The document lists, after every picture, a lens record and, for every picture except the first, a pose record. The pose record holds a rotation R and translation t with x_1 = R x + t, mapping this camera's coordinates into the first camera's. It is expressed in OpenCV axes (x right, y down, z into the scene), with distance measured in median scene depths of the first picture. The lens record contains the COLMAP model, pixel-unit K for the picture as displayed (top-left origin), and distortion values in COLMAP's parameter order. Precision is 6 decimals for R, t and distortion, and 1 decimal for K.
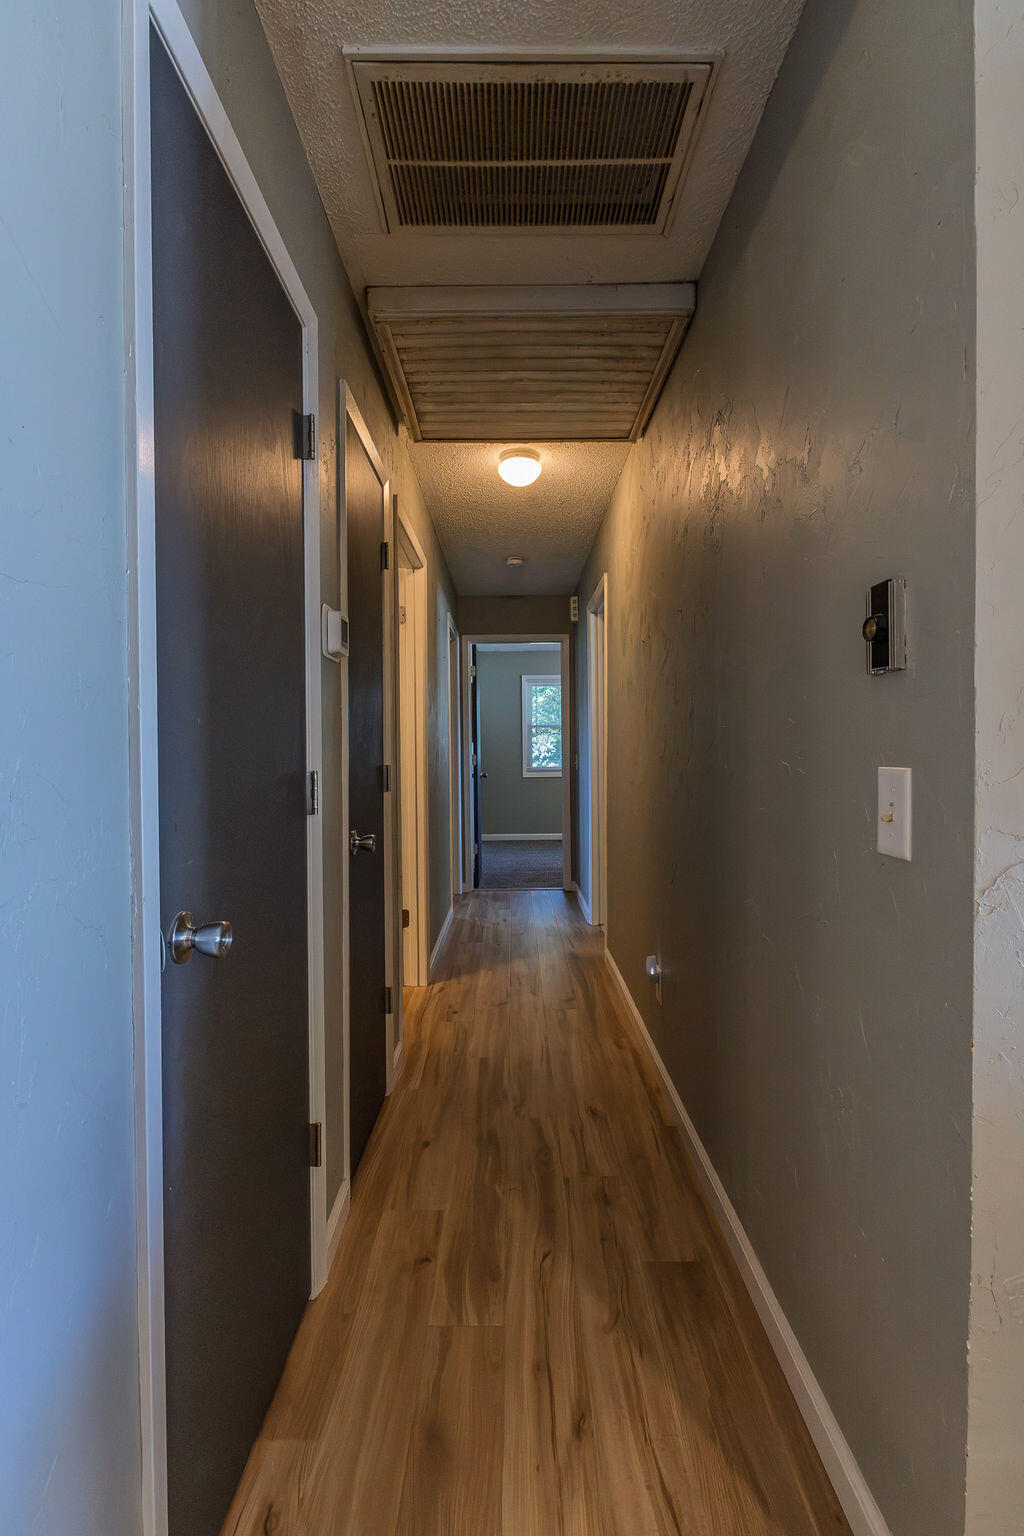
lens RADIAL K [[692.2, 0, 513.3], [0, 692.2, 764.6], [0, 0, 1]] dist [0.004511, 0.001046]
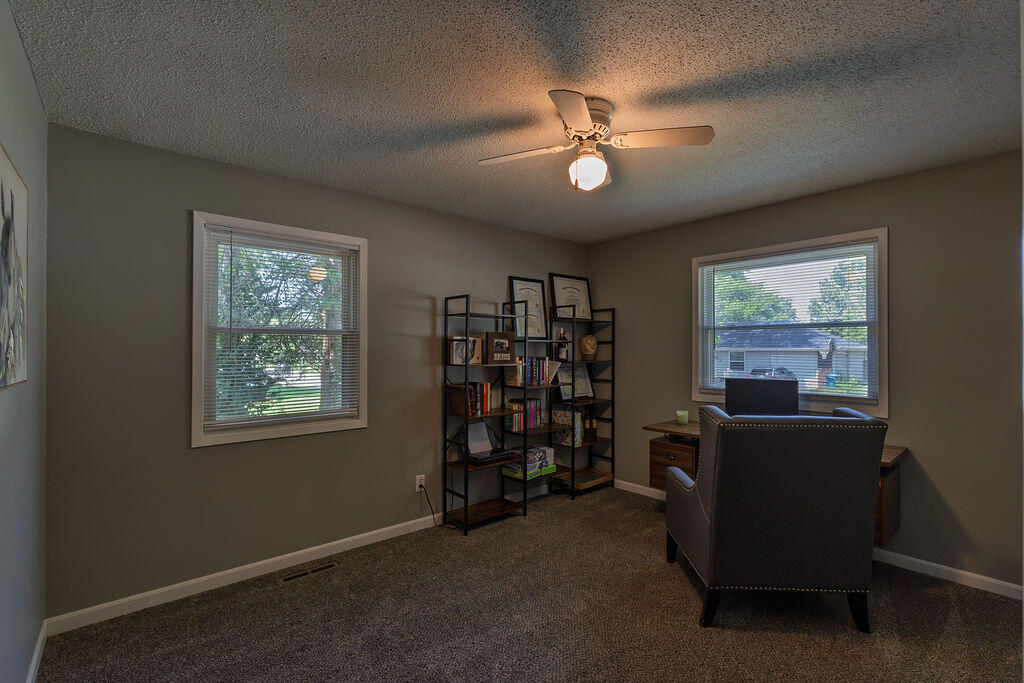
lens RADIAL K [[461.5, 0, 512.1], [0, 461.5, 343.1], [0, 0, 1]] dist [0.004511, 0.001046]
pose [[0.767767, 0.005154, 0.640709, -0.019695], [0.010854, 0.999720, -0.021048, -0.041020], [-0.640638, 0.023114, 0.767495, 0.673956]]
